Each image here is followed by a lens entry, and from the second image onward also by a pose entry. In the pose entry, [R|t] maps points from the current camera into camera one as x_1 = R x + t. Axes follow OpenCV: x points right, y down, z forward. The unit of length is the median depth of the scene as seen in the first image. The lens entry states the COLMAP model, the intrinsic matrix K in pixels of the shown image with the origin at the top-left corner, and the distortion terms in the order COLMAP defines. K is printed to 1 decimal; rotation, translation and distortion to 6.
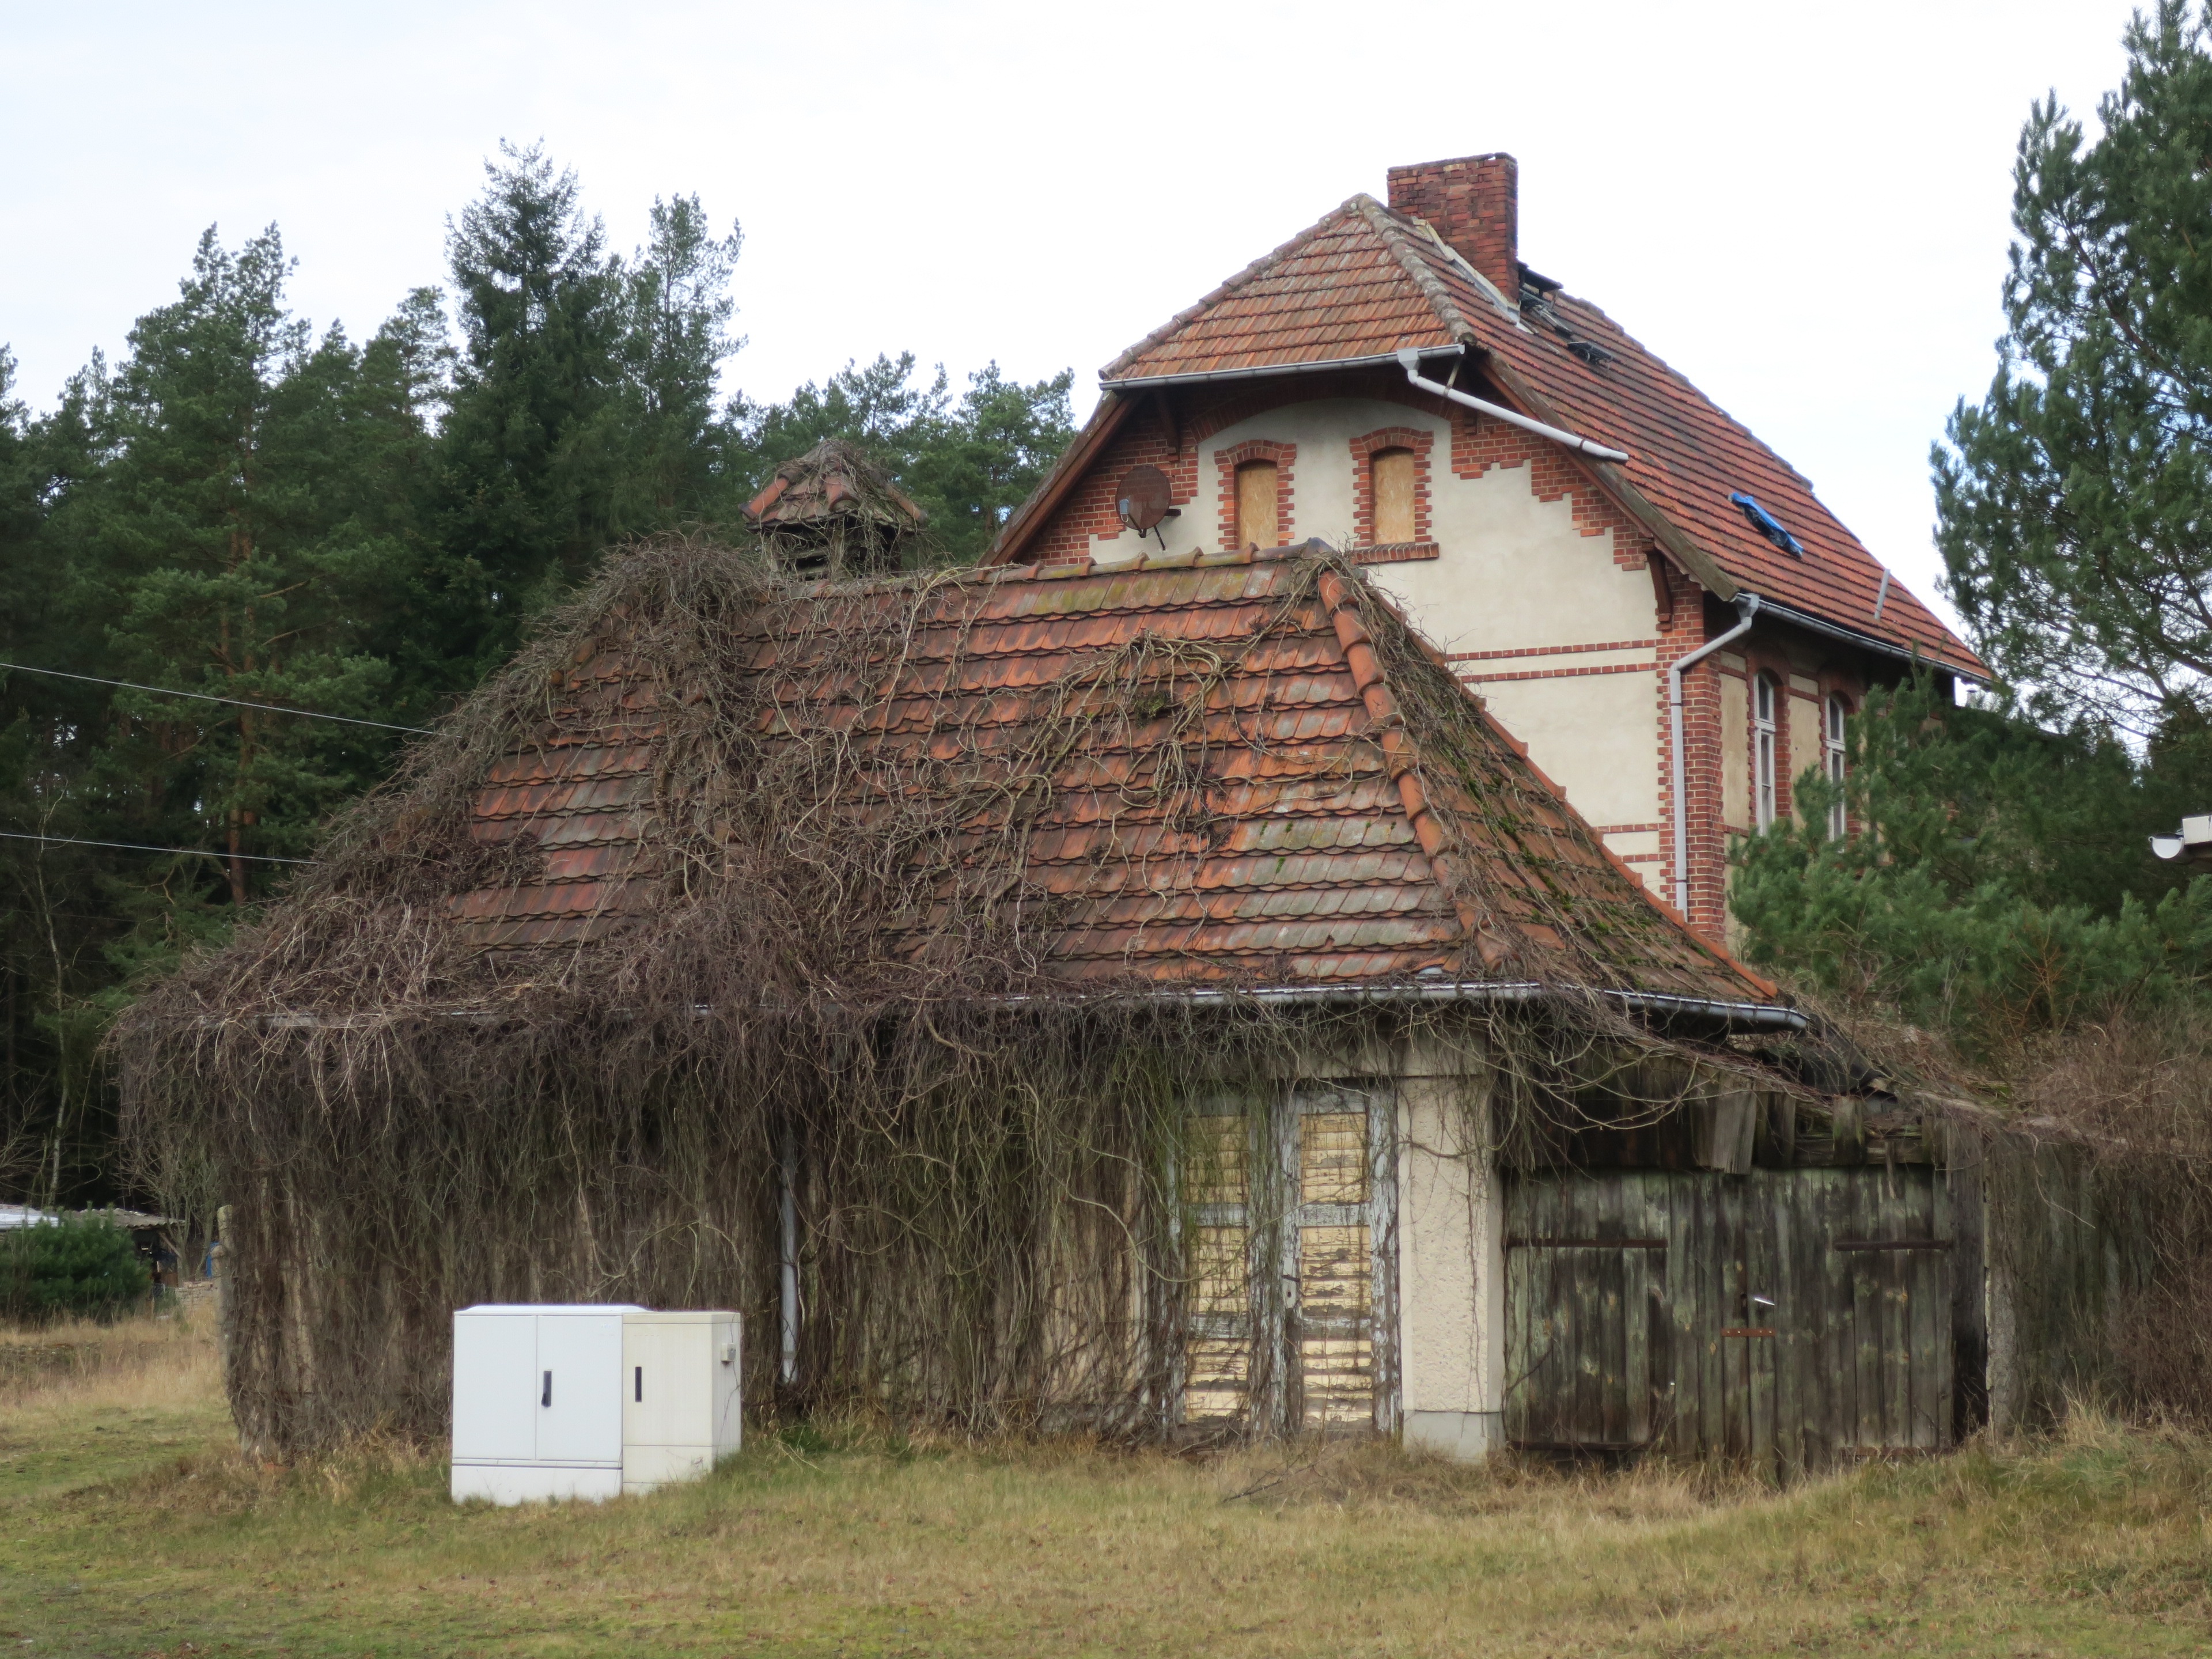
lens RADIAL K [[4608.6, 0, 1106.0], [0, 4608.6, 829.5], [0, 0, 1]] dist [-0.023449, -0.088238]
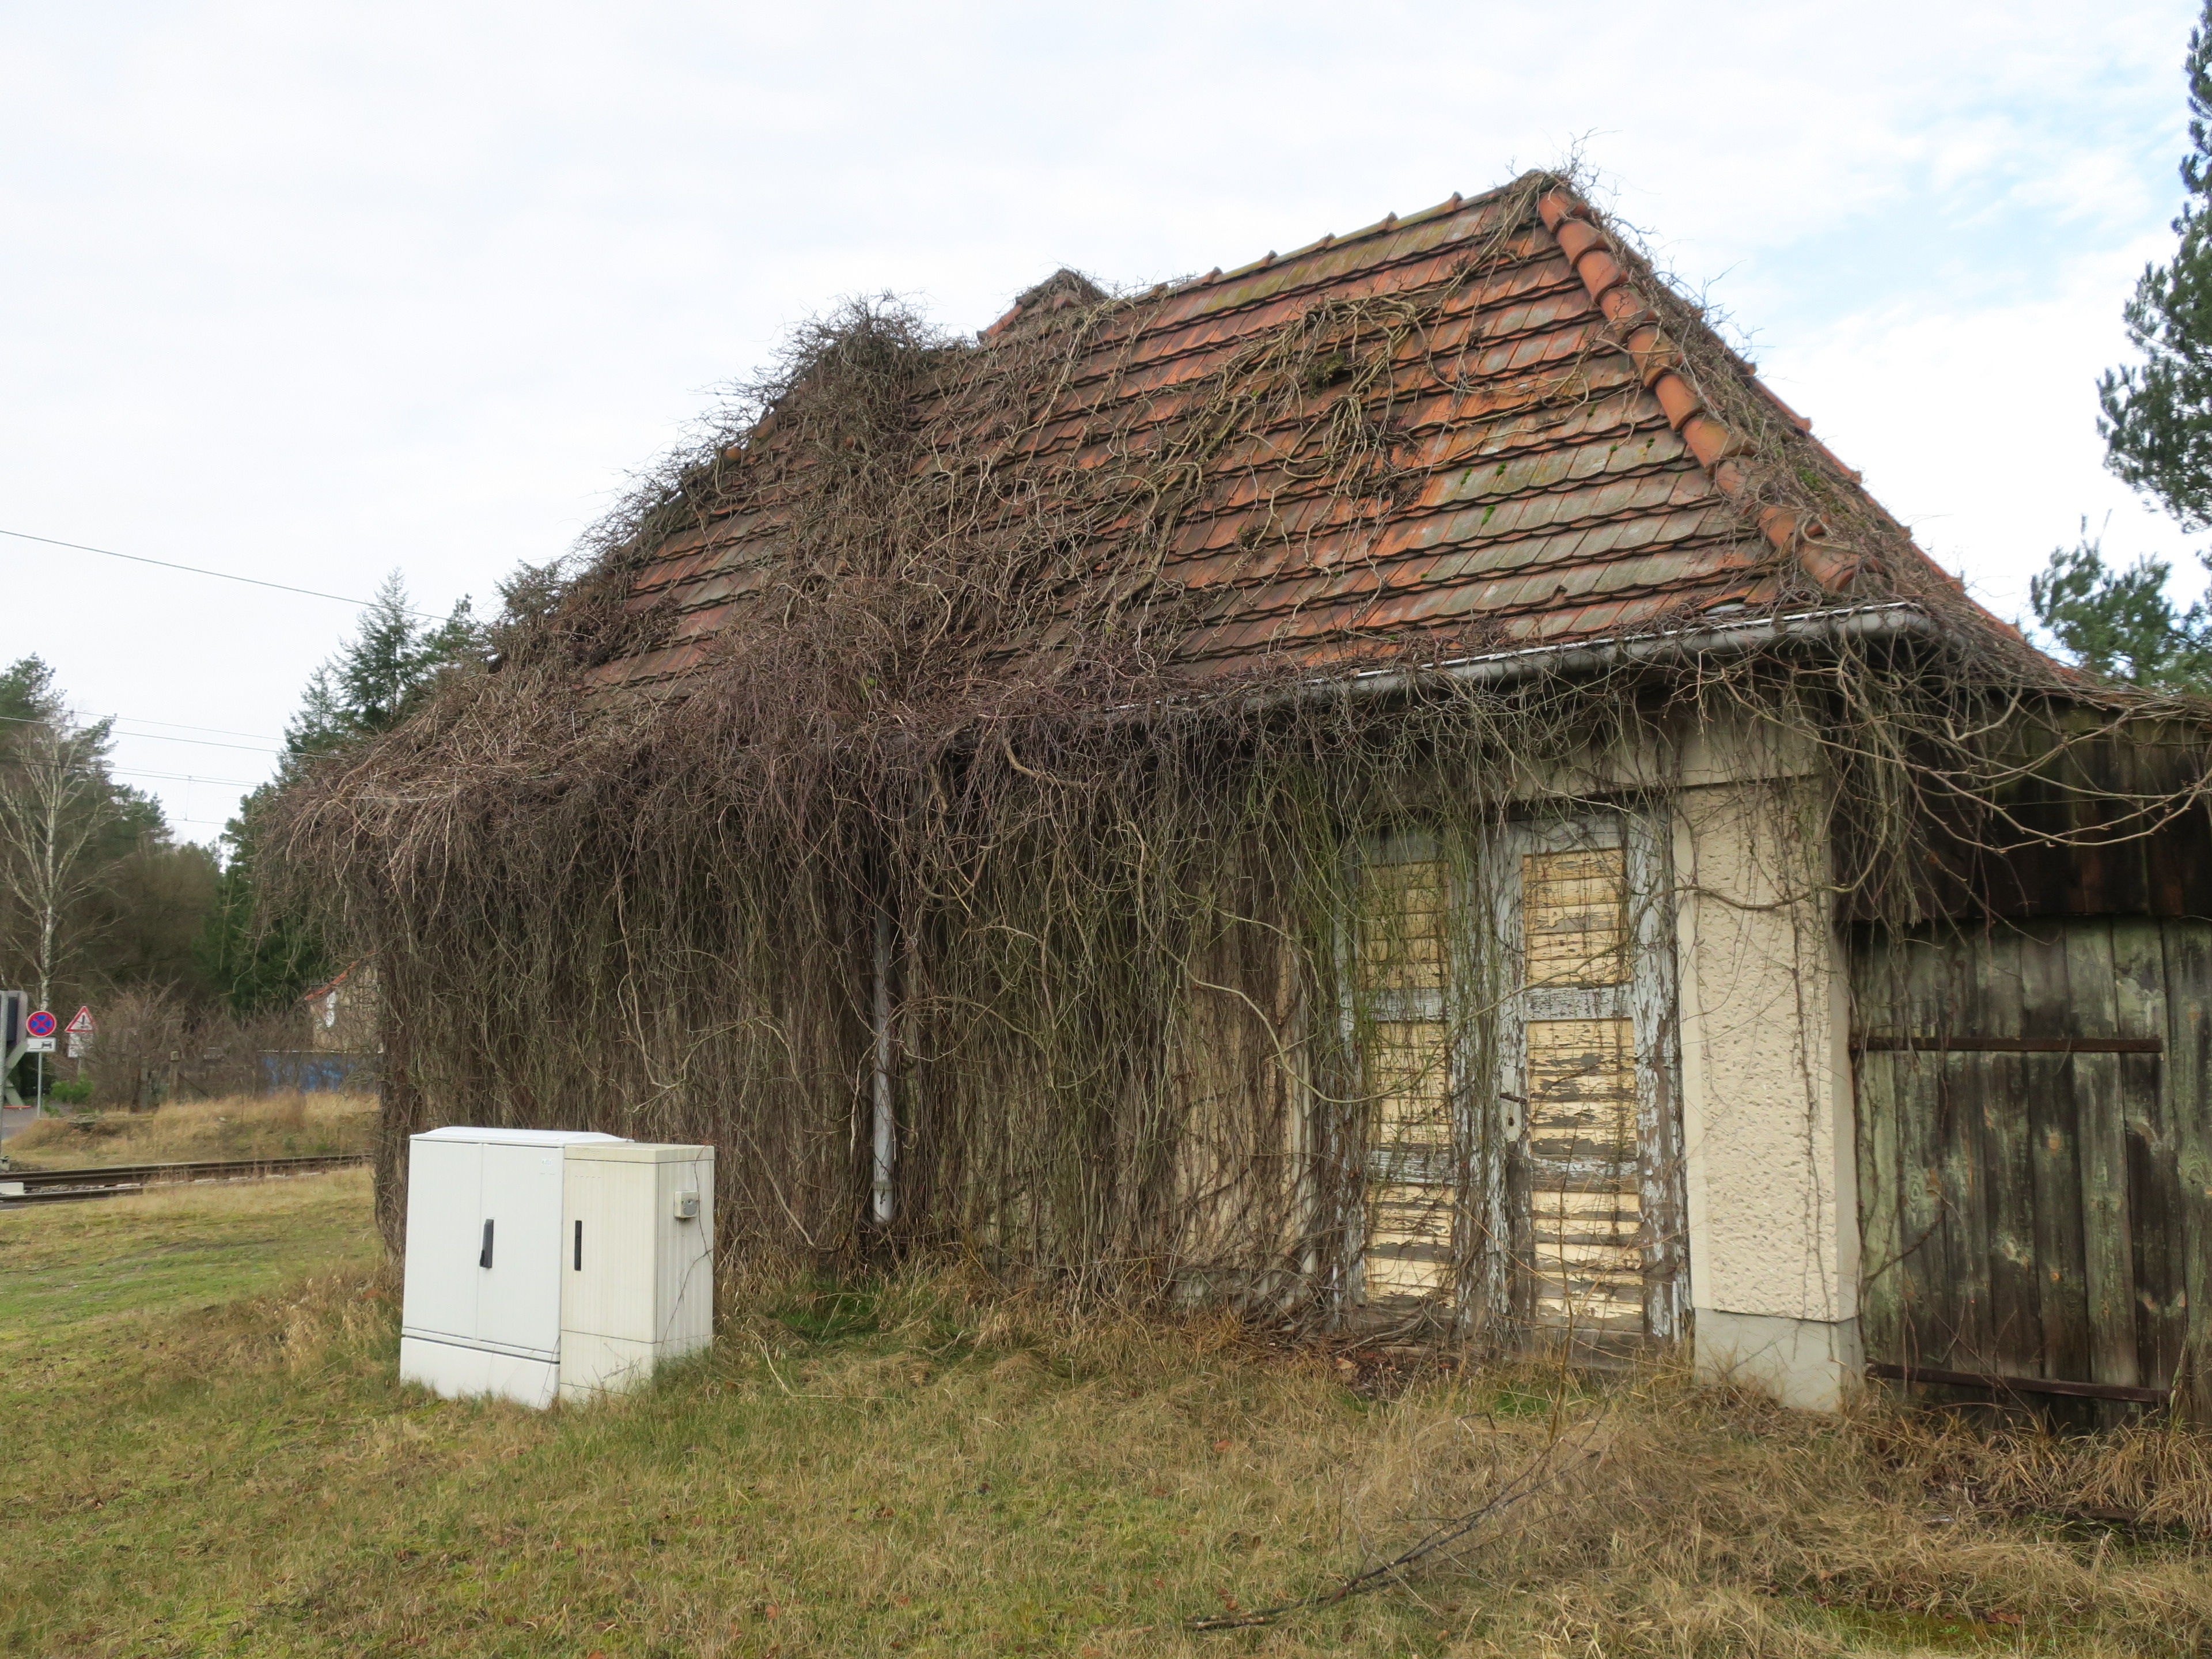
lens RADIAL K [[1955.3, 0, 1106.0], [0, 1955.3, 829.5], [0, 0, 1]] dist [-0.022302, -0.008356]
pose [[0.982103, -0.021846, -0.187071, 0.035452], [0.018679, 0.999651, -0.018677, 0.061495], [0.187414, 0.014848, 0.982169, 0.697872]]
